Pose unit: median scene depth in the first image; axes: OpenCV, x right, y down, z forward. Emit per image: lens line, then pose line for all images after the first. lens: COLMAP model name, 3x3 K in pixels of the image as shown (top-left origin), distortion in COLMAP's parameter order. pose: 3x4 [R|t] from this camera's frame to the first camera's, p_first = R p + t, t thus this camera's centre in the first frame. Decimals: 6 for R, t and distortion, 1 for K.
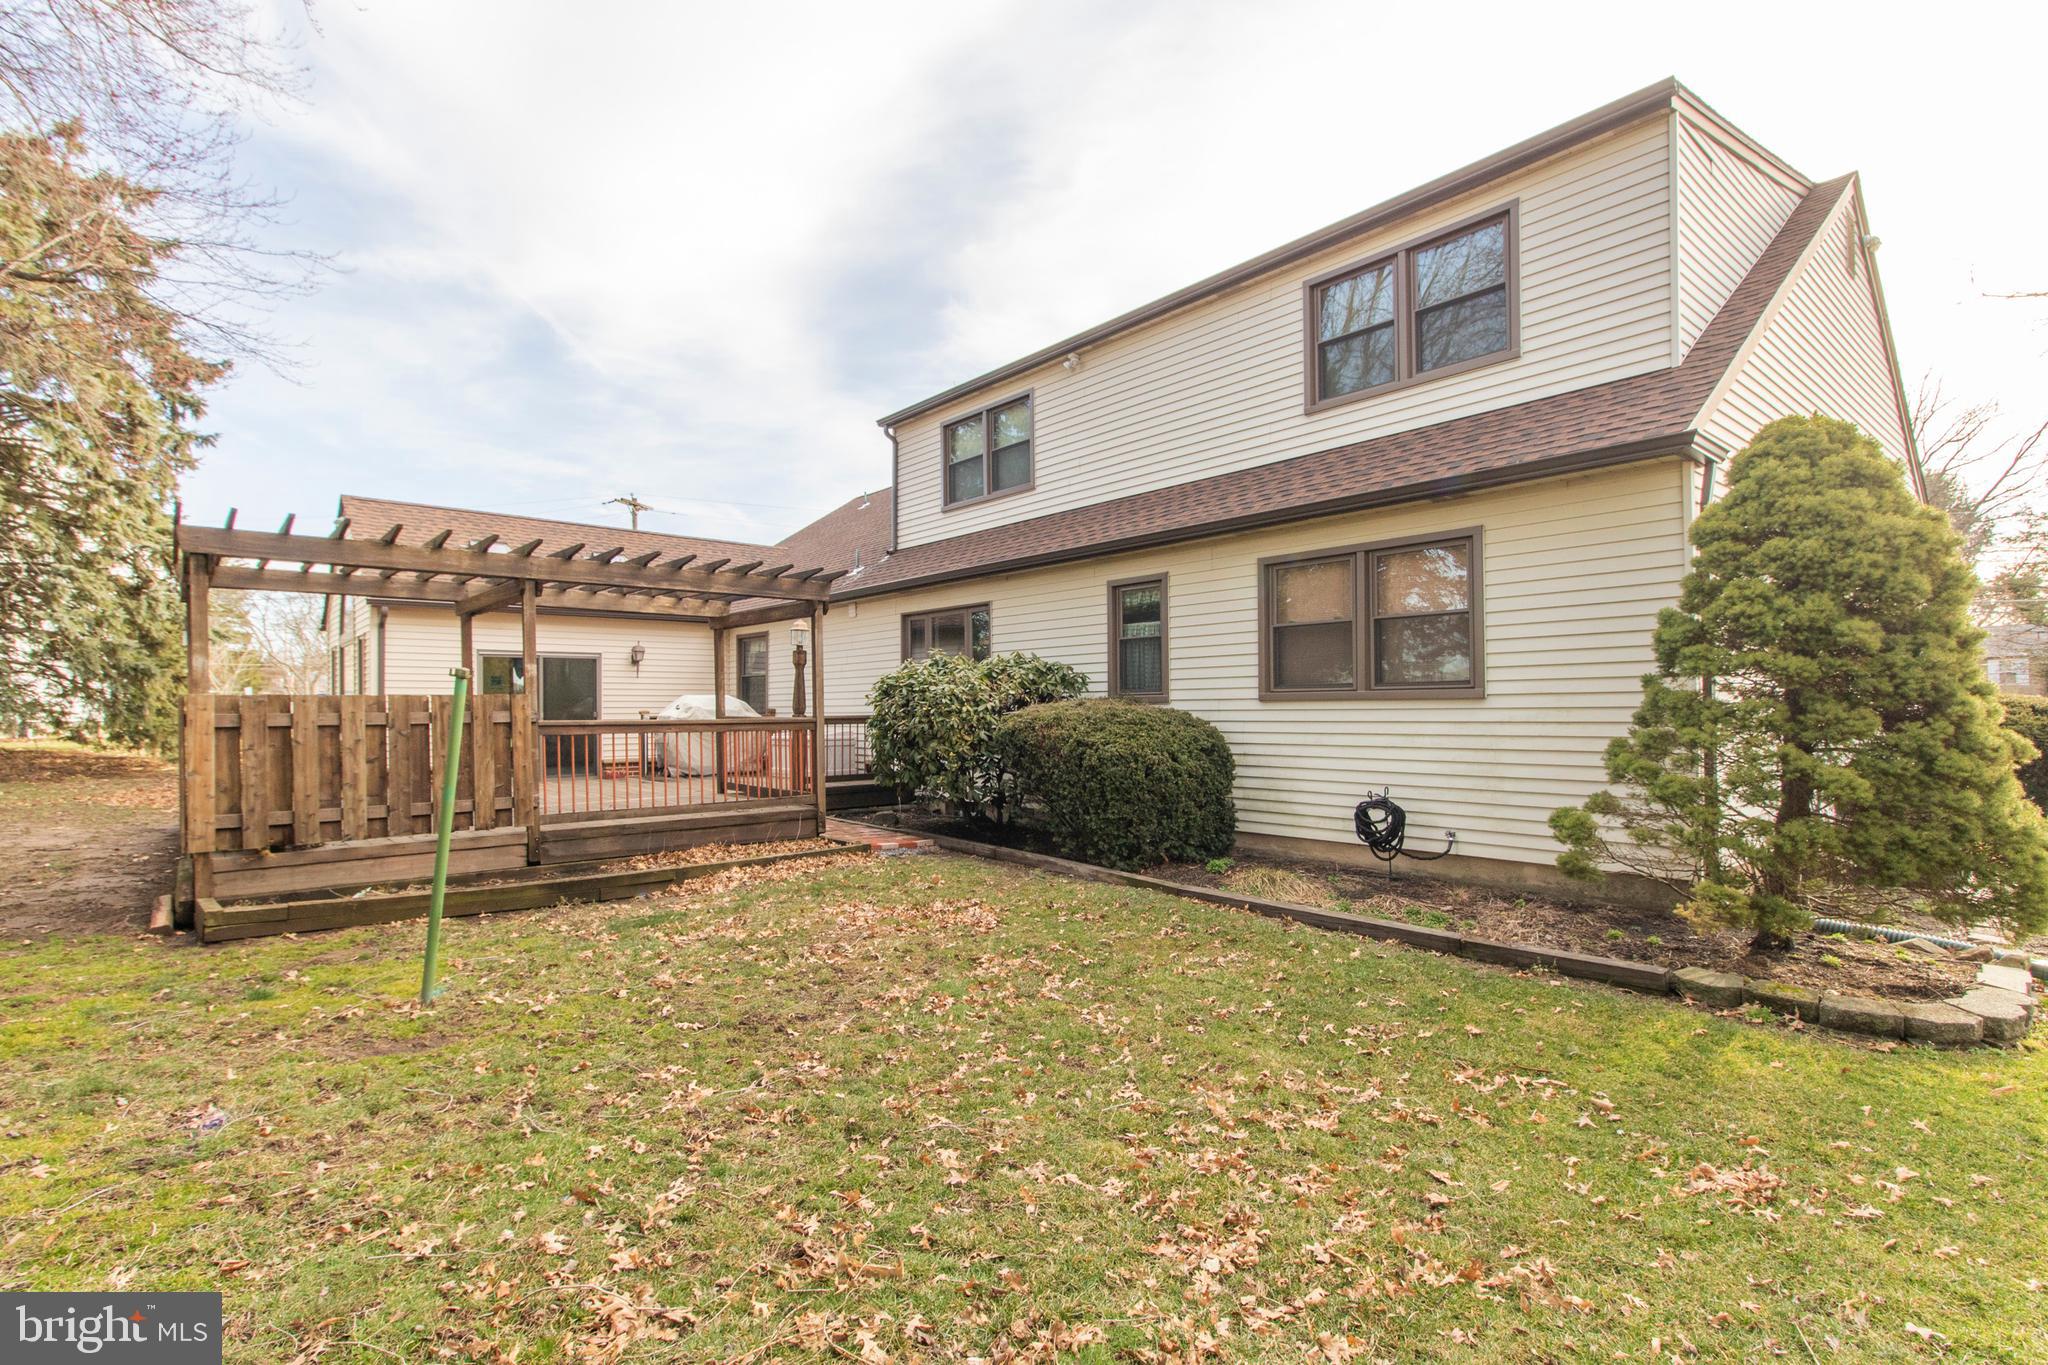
lens RADIAL K [[950.5, 0, 1024.0], [0, 950.5, 682.5], [0, 0, 1]] dist [0.000586, -0.000076]
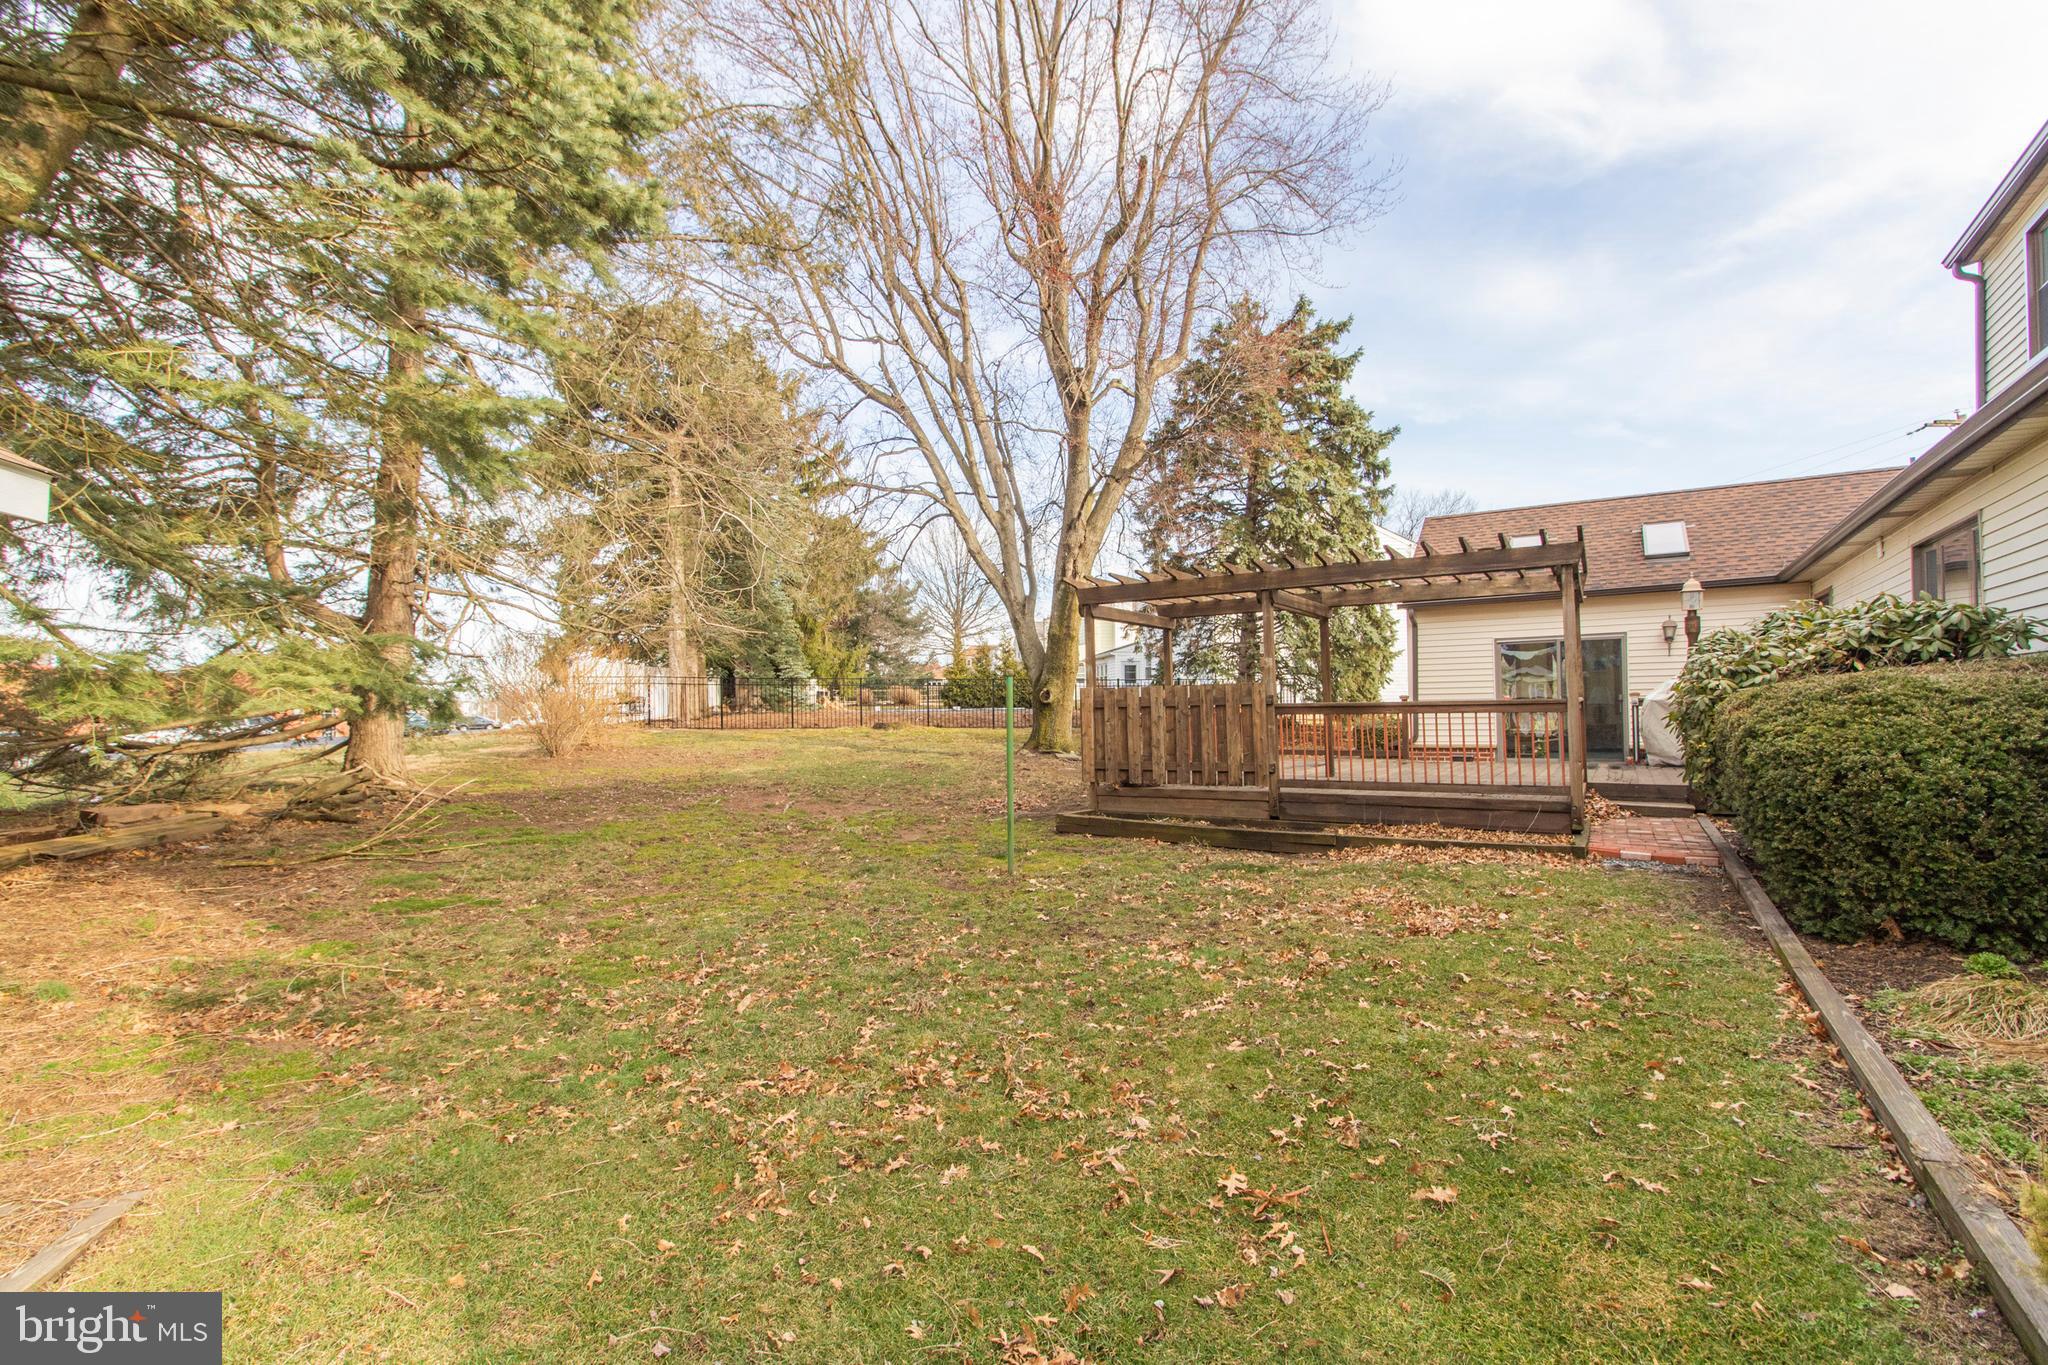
lens RADIAL K [[950.5, 0, 1024.0], [0, 950.5, 682.5], [0, 0, 1]] dist [0.000586, -0.000076]
pose [[0.279393, -0.025727, -0.959832, 0.514307], [0.039375, 0.999107, -0.015318, 0.016488], [0.959369, -0.033513, 0.280156, 0.291225]]
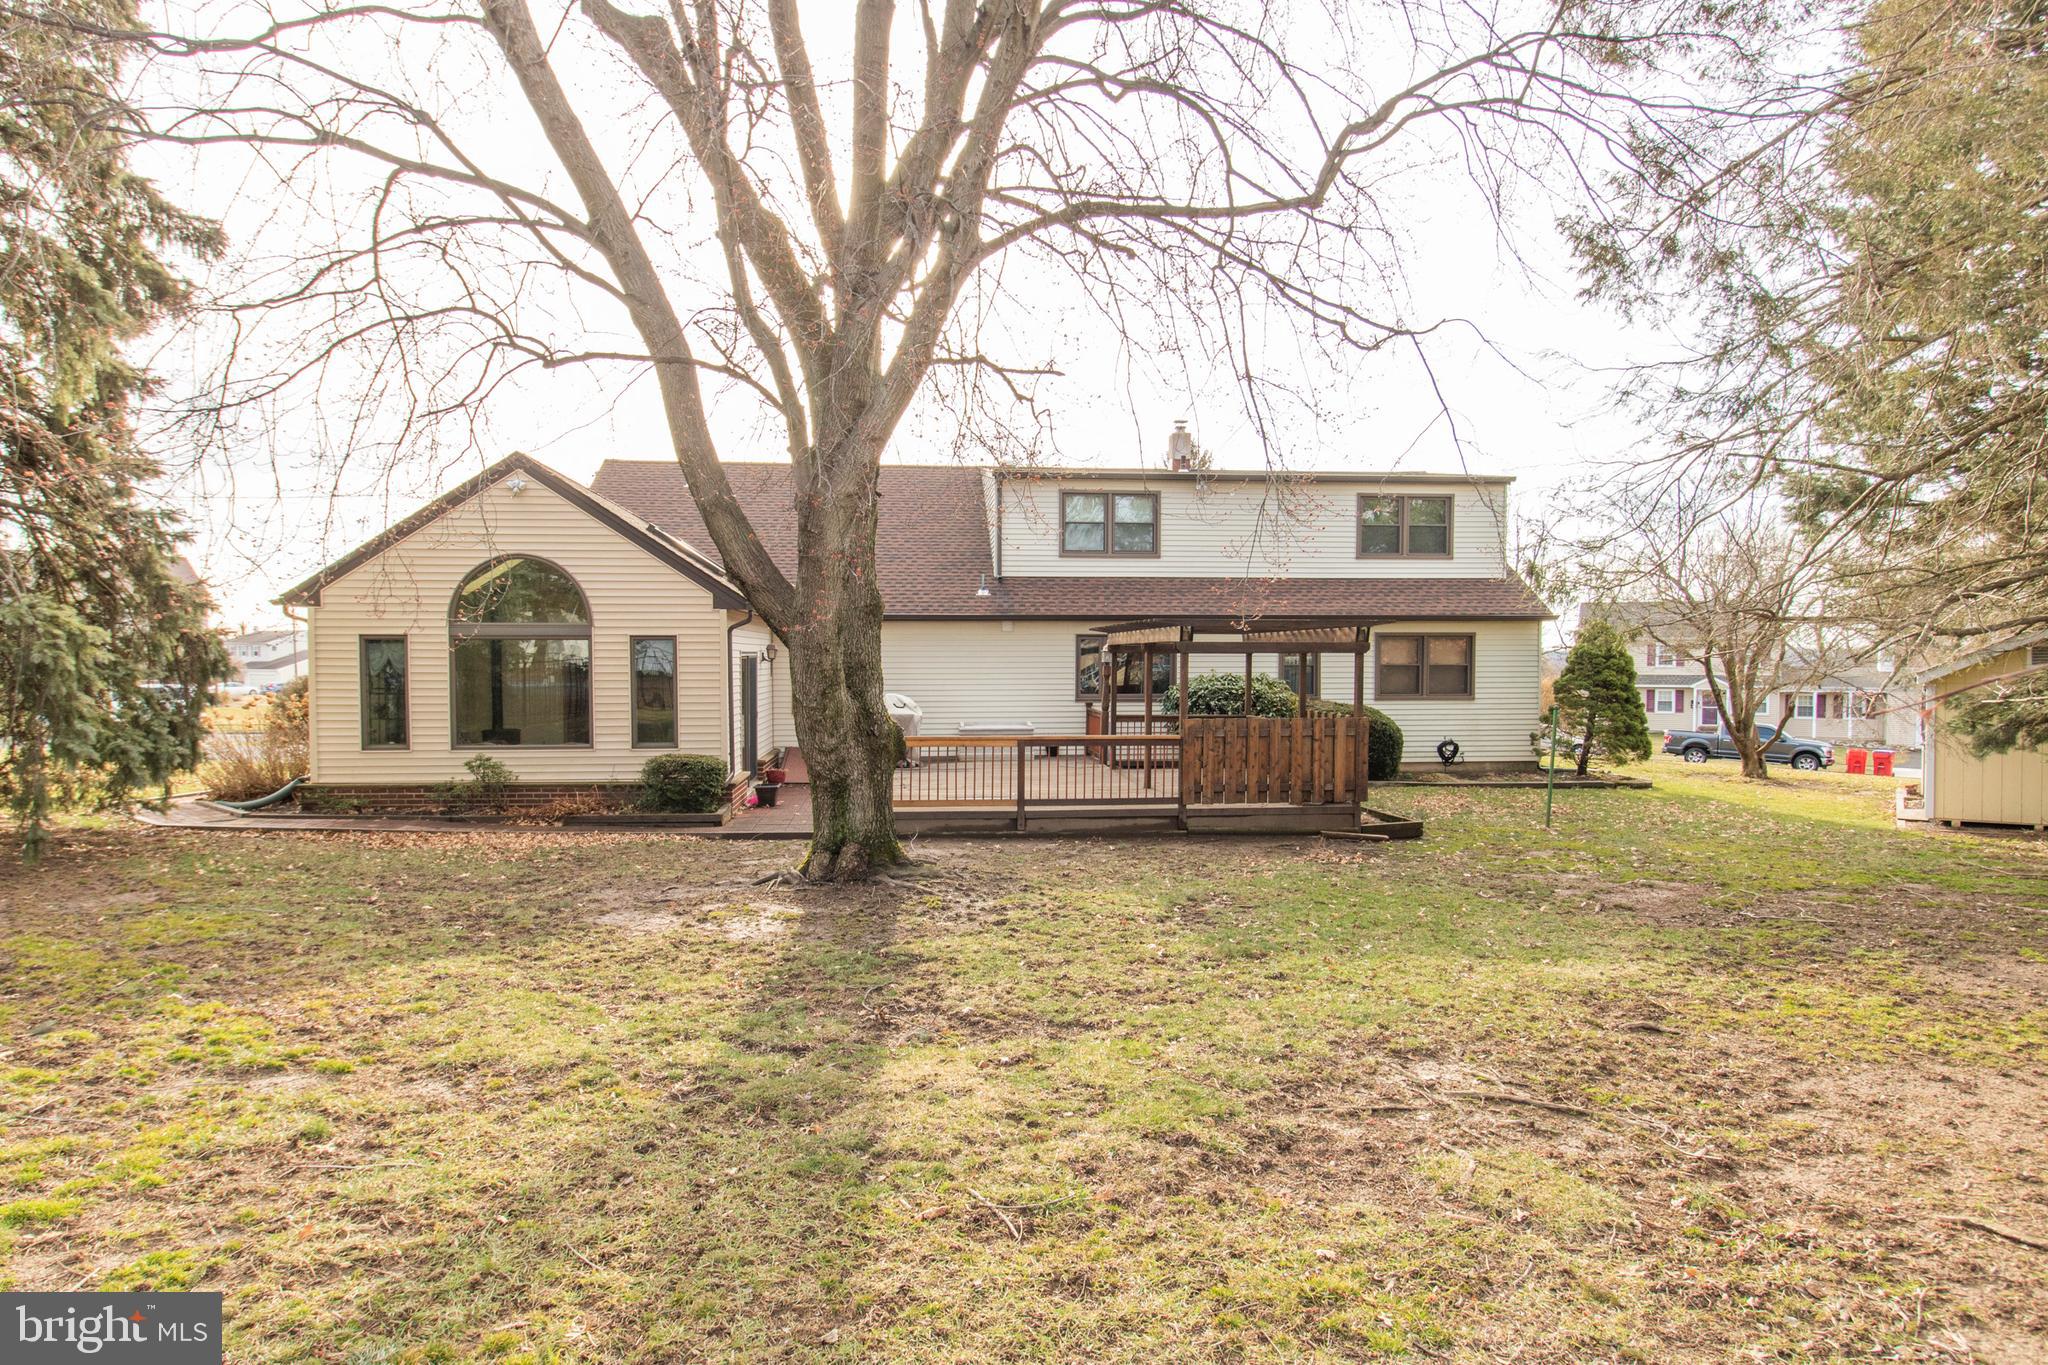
lens RADIAL K [[1151.4, 0, 1024.0], [0, 1151.4, 682.5], [0, 0, 1]] dist [-0.001398, -0.000144]
pose [[0.576293, -0.011690, 0.817160, -2.277289], [-0.024687, 0.999192, 0.031704, -0.081710], [-0.816870, -0.038444, 0.575539, 0.166292]]
